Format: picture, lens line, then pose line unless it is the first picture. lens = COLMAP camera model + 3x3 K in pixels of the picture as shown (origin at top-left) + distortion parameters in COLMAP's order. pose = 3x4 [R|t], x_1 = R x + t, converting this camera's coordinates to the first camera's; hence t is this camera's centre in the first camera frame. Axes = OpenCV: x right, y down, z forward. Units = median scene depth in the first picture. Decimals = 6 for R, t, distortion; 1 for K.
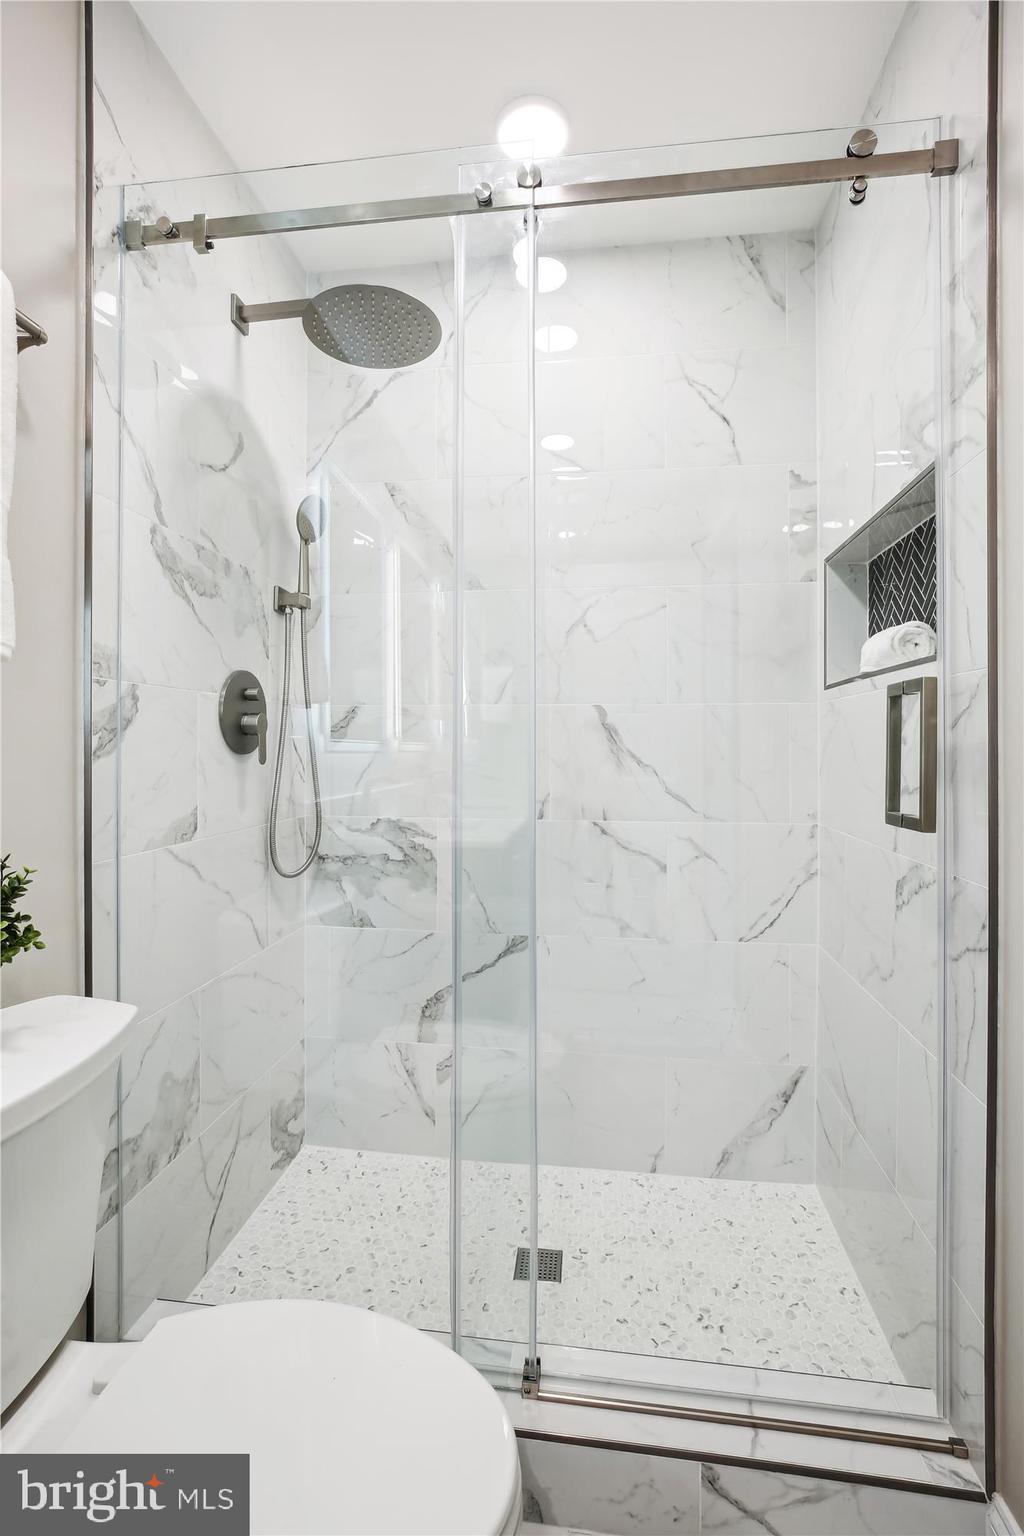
lens RADIAL K [[700.9, 0, 500.0], [0, 700.9, 749.5], [0, 0, 1]] dist [-0.019052, 0.006789]
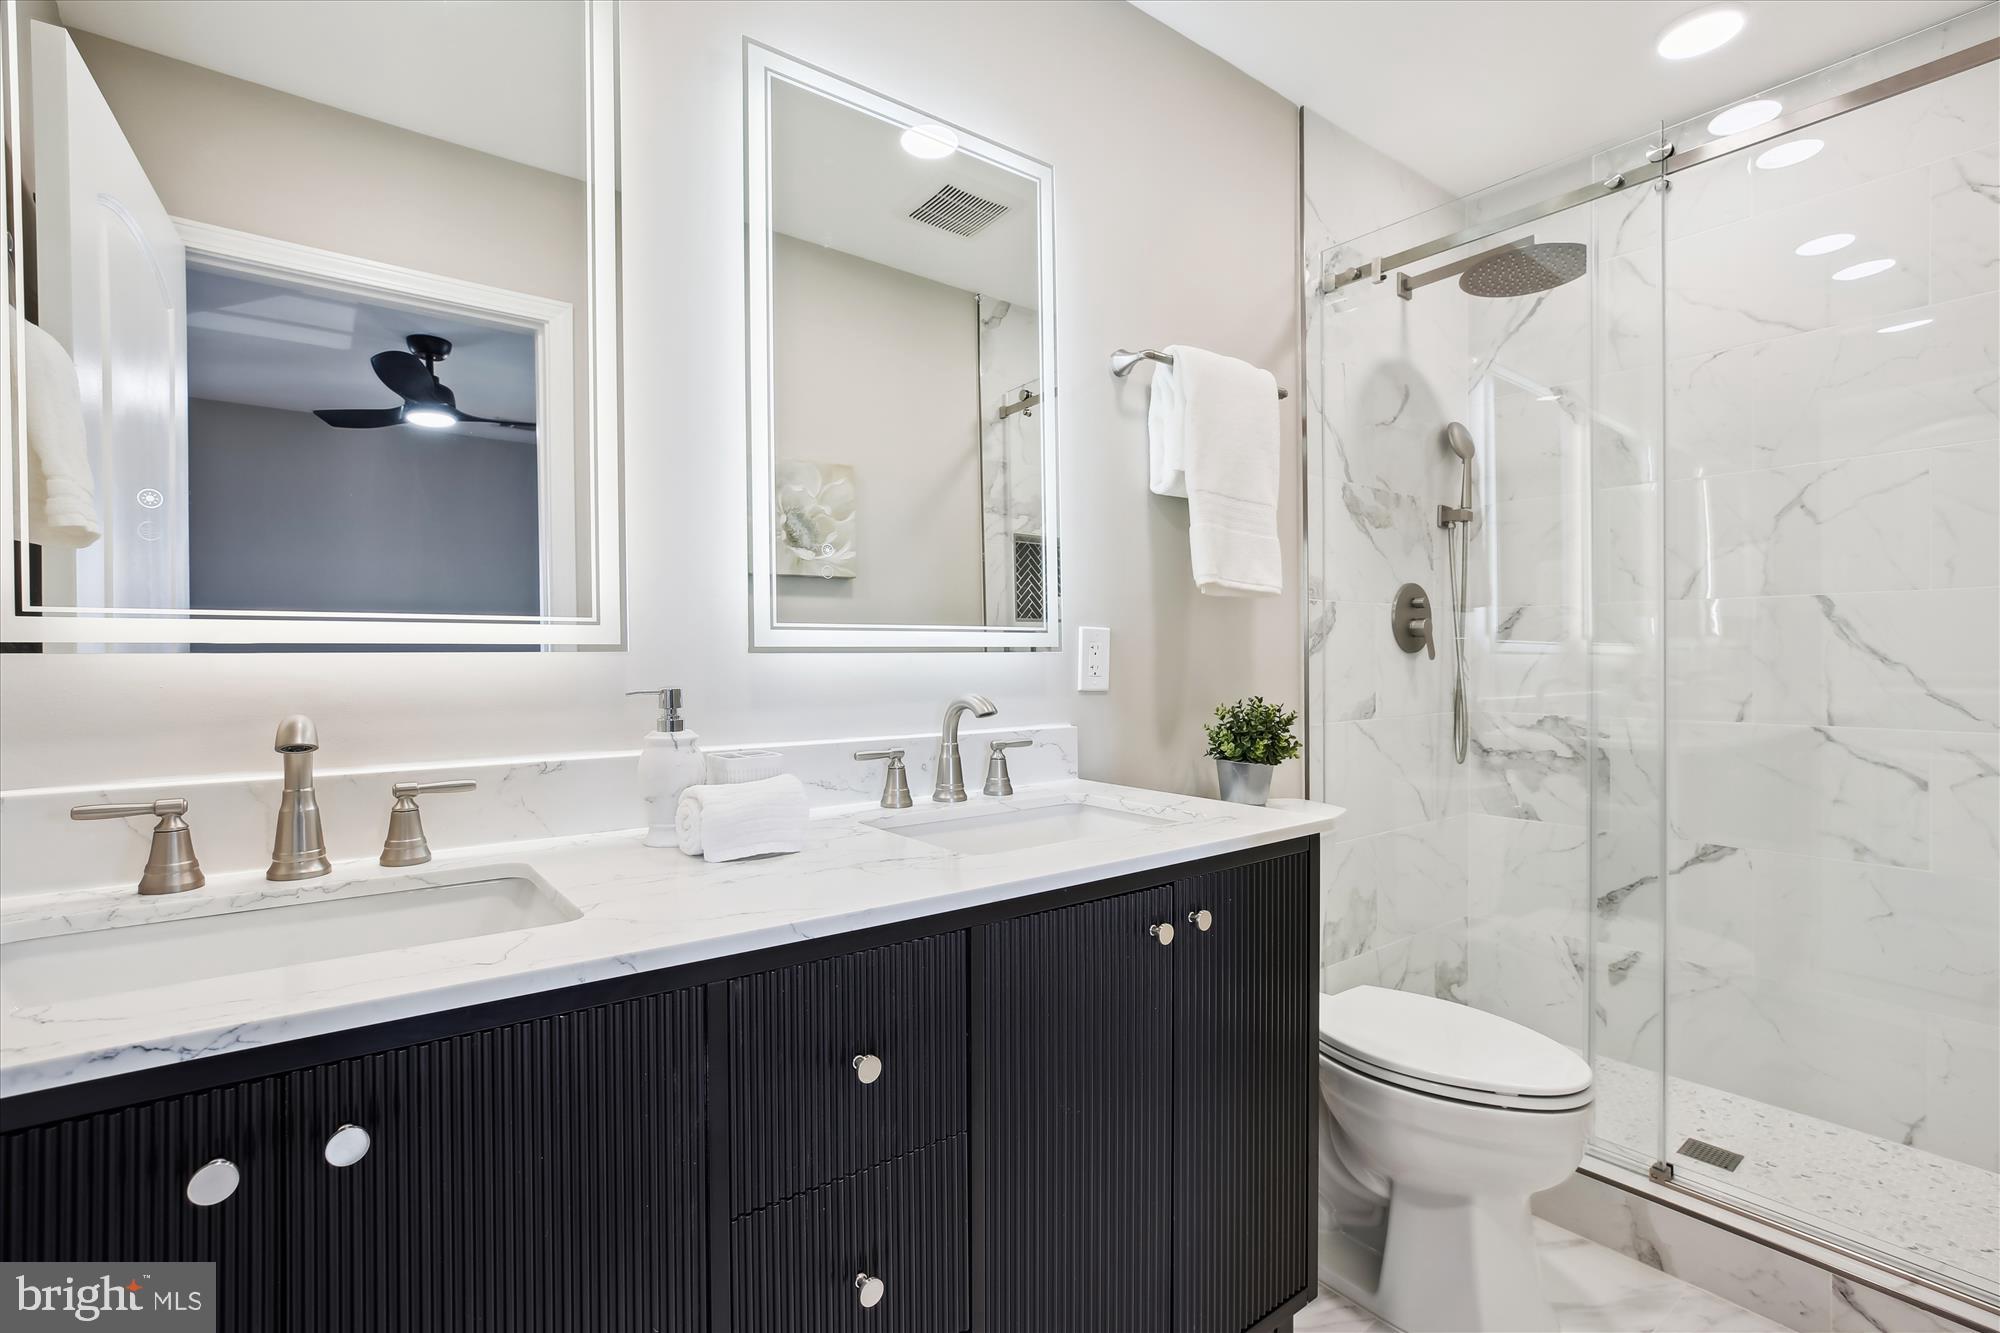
lens RADIAL K [[912.6, 0, 1008.3], [0, 912.6, 666.3], [0, 0, 1]] dist [-0.019052, 0.006789]
pose [[0.726668, -0.000926, -0.686989, 0.203532], [0.004563, 0.999984, 0.003478, 0.020934], [0.686974, -0.005662, 0.726660, -0.614786]]
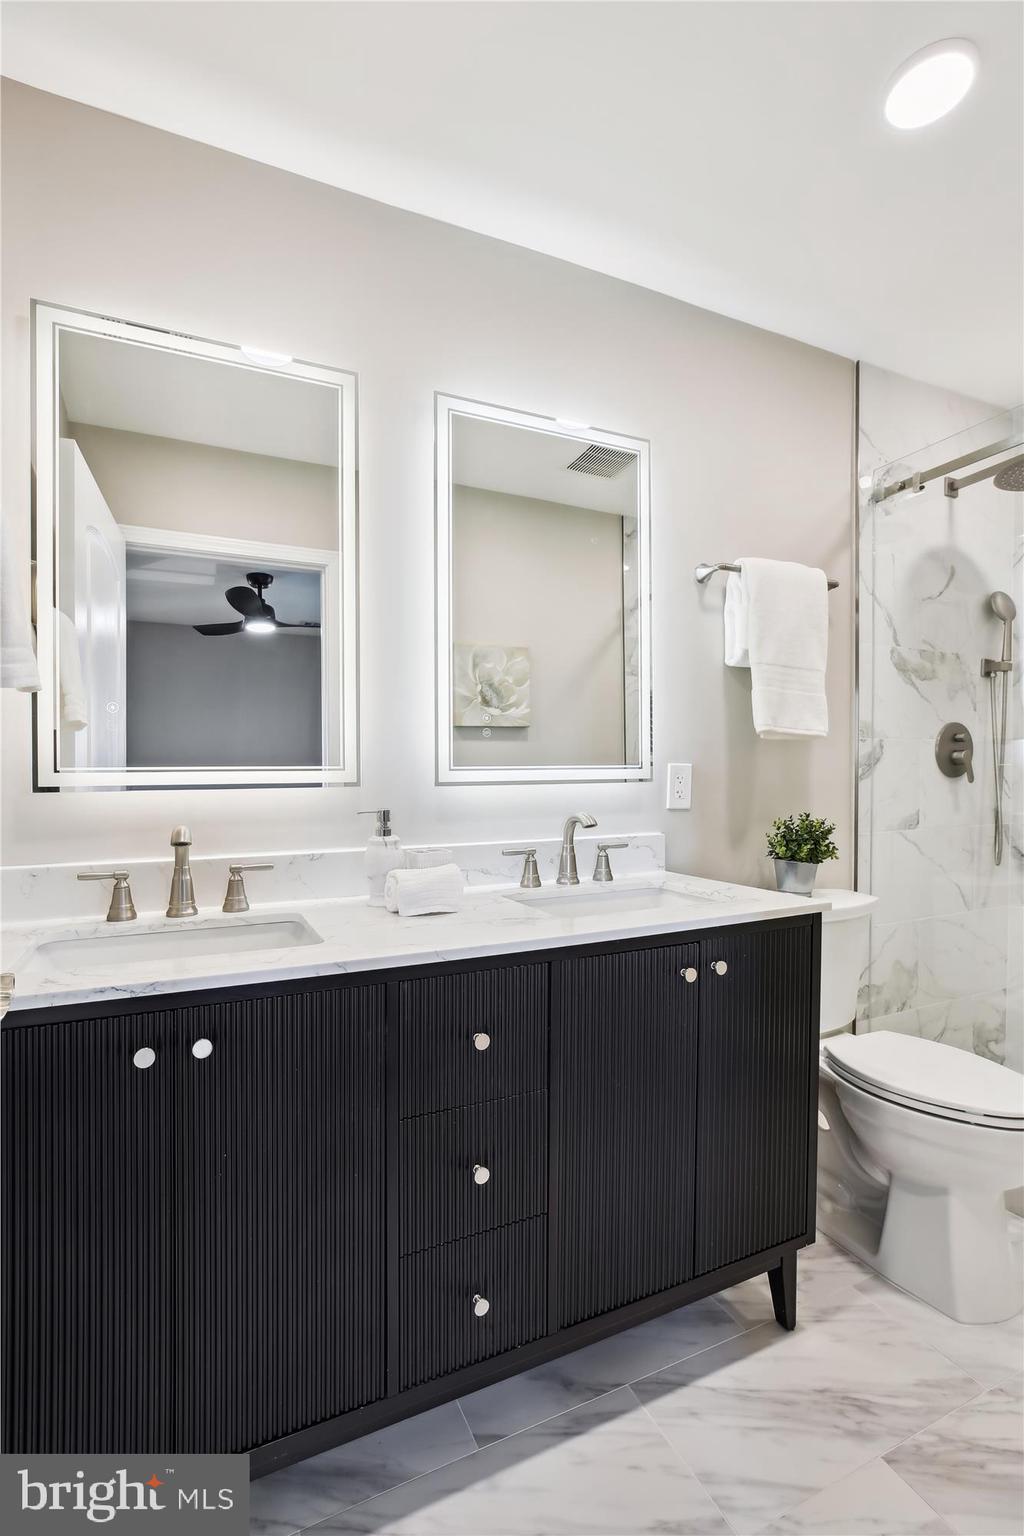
lens RADIAL K [[700.9, 0, 529.6], [0, 700.9, 784.9], [0, 0, 1]] dist [-0.019052, 0.006789]
pose [[0.563403, 0.014570, -0.826054, 0.371114], [0.003289, 0.999797, 0.019877, -0.010902], [0.826176, -0.013916, 0.563241, -0.627868]]
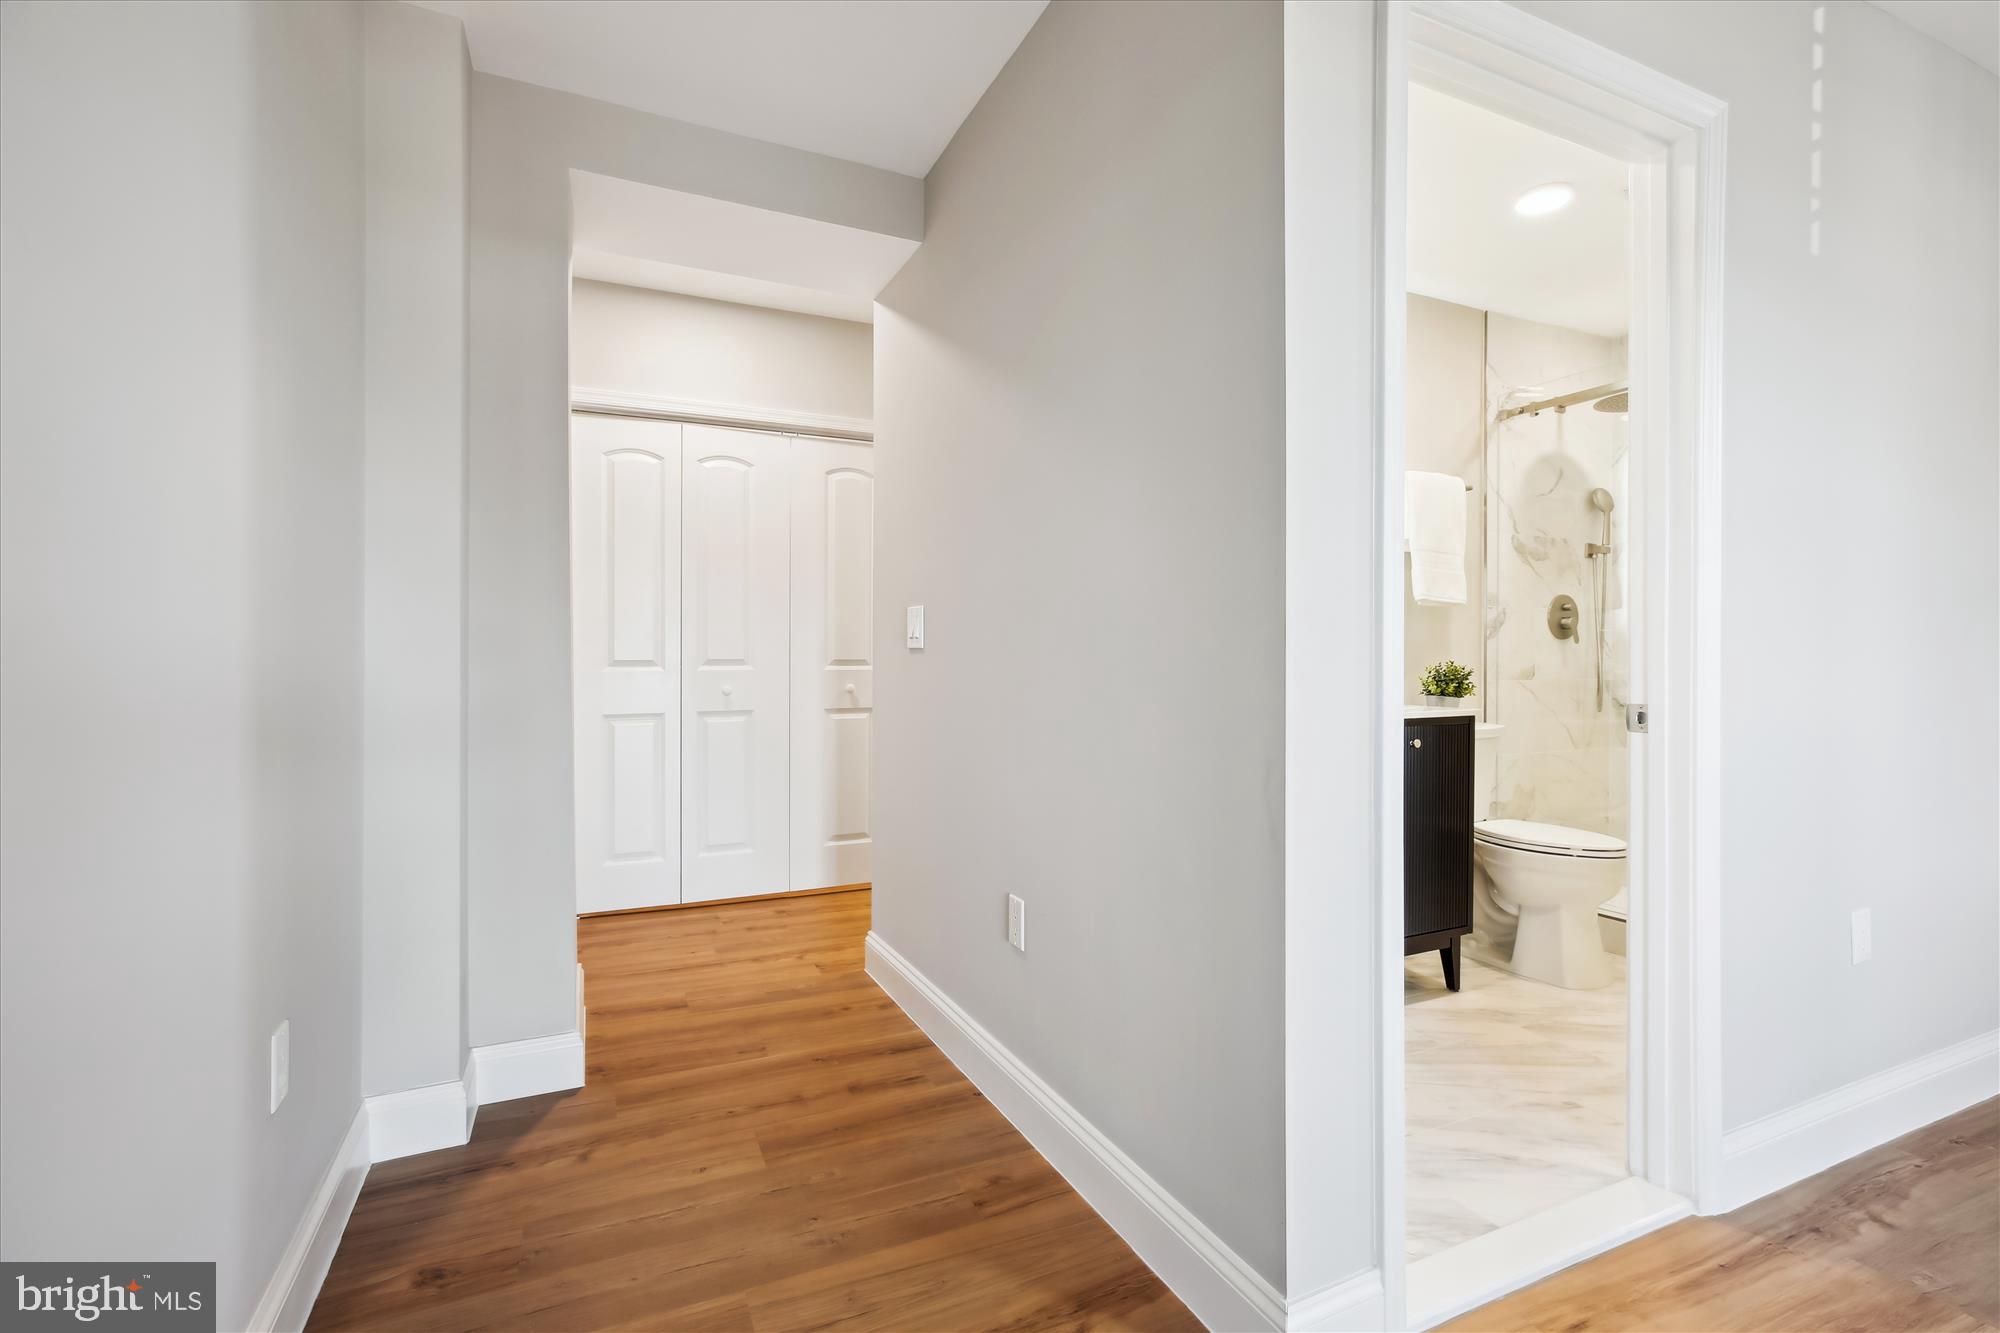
lens RADIAL K [[912.6, 0, 1001.4], [0, 912.6, 665.0], [0, 0, 1]] dist [-0.019052, 0.006789]
pose [[0.554586, 0.002931, -0.832121, 0.830977], [-0.002589, 0.999995, 0.001797, 0.074978], [0.832123, 0.001158, 0.554591, -1.619599]]
